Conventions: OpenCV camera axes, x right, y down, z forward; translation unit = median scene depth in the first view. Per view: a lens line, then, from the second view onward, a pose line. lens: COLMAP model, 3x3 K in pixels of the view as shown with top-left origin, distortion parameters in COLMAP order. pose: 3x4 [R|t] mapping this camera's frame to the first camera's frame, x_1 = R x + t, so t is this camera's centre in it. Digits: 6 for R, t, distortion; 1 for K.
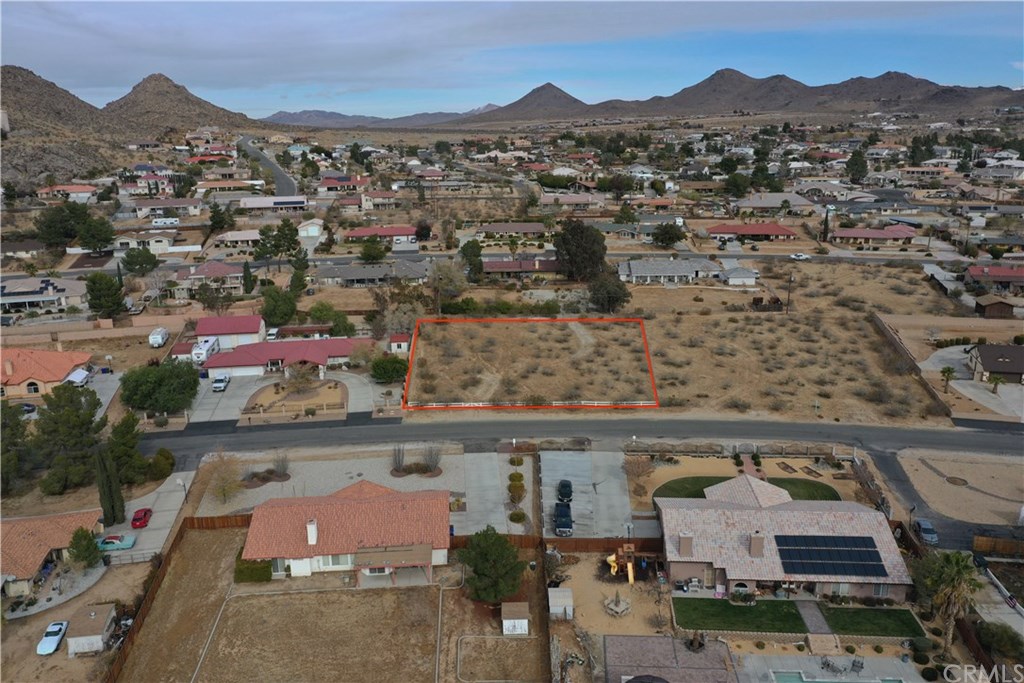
lens RADIAL K [[813.5, 0, 519.1], [0, 813.5, 342.0], [0, 0, 1]] dist [0.007895, 0.000877]
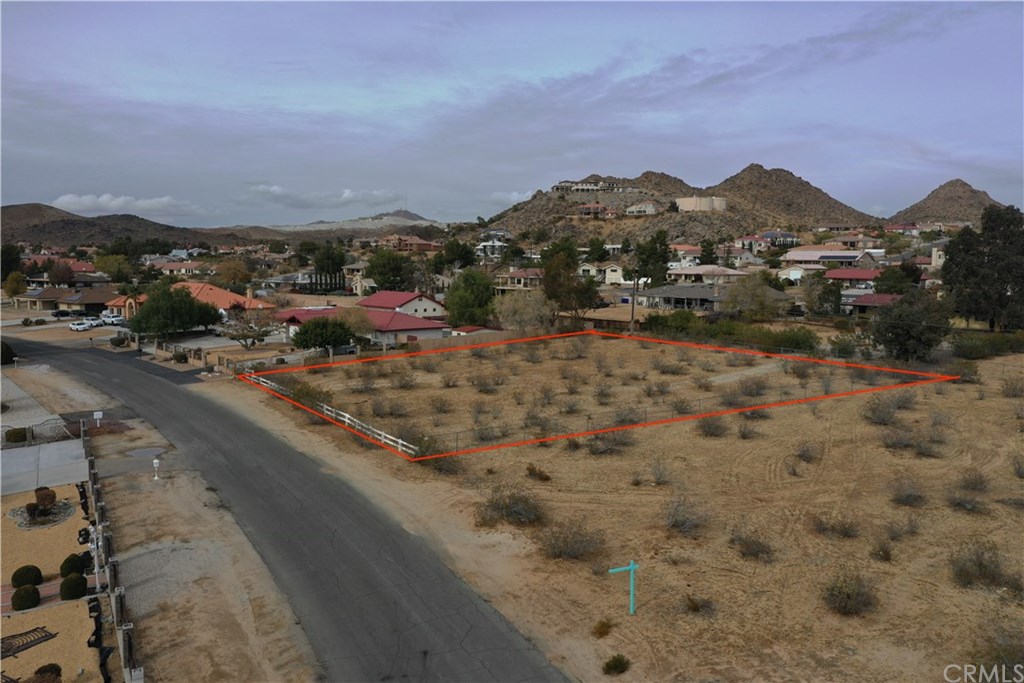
lens RADIAL K [[814.6, 0, 506.5], [0, 814.6, 342.6], [0, 0, 1]] dist [0.006082, 0.001099]
pose [[0.554123, 0.106290, -0.825621, 0.383099], [-0.233553, 0.971829, -0.031638, 0.019174], [0.799000, 0.210358, 0.563337, 0.594626]]
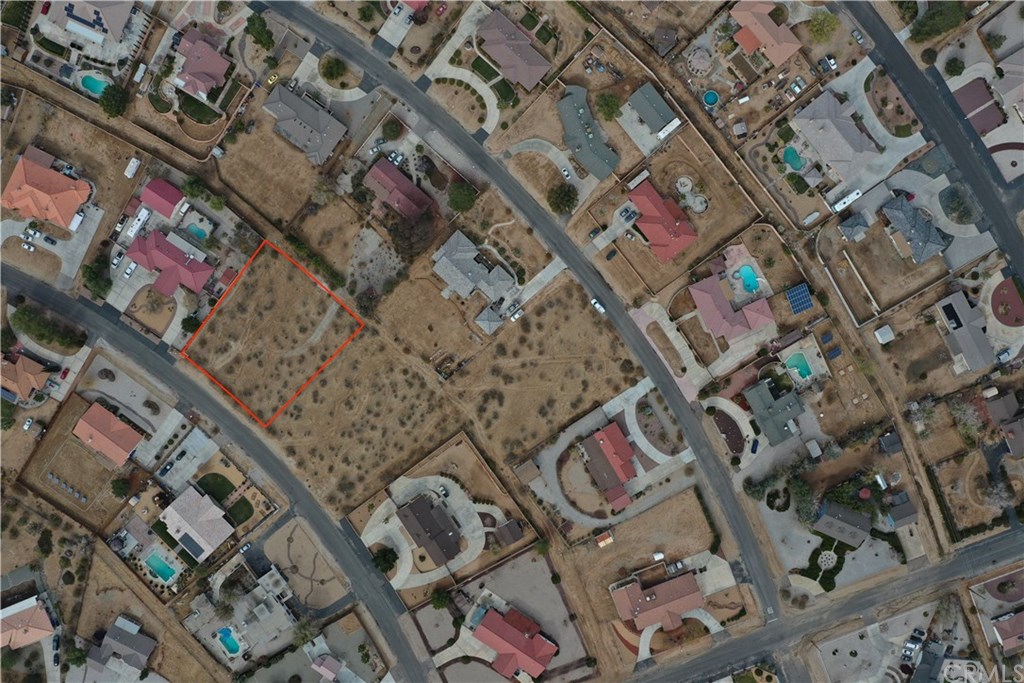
lens RADIAL K [[814.6, 0, 506.5], [0, 814.6, 342.6], [0, 0, 1]] dist [0.006082, 0.001099]
pose [[0.743631, 0.665756, 0.061491, 0.277782], [-0.206113, 0.140783, 0.968348, -1.724091], [0.636027, -0.732768, 0.241911, 0.778881]]
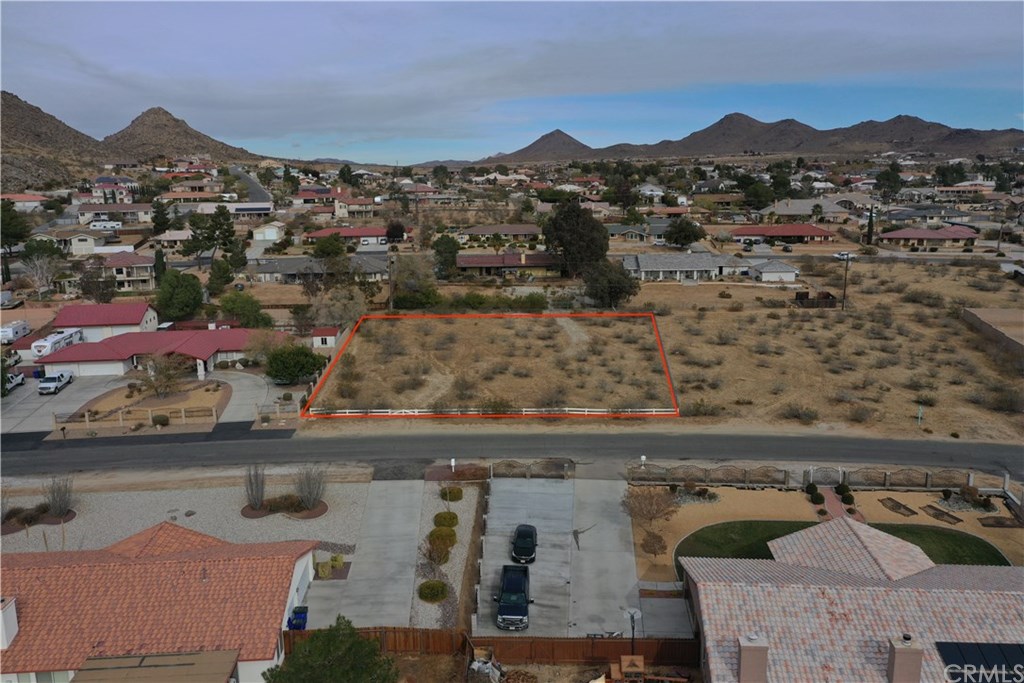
lens RADIAL K [[813.5, 0, 519.1], [0, 813.5, 342.0], [0, 0, 1]] dist [0.007895, 0.000877]
pose [[0.999921, 0.004493, -0.011703, 0.034446], [-0.005153, 0.998363, -0.056964, 0.042339], [0.011428, 0.057019, 0.998308, 0.240649]]
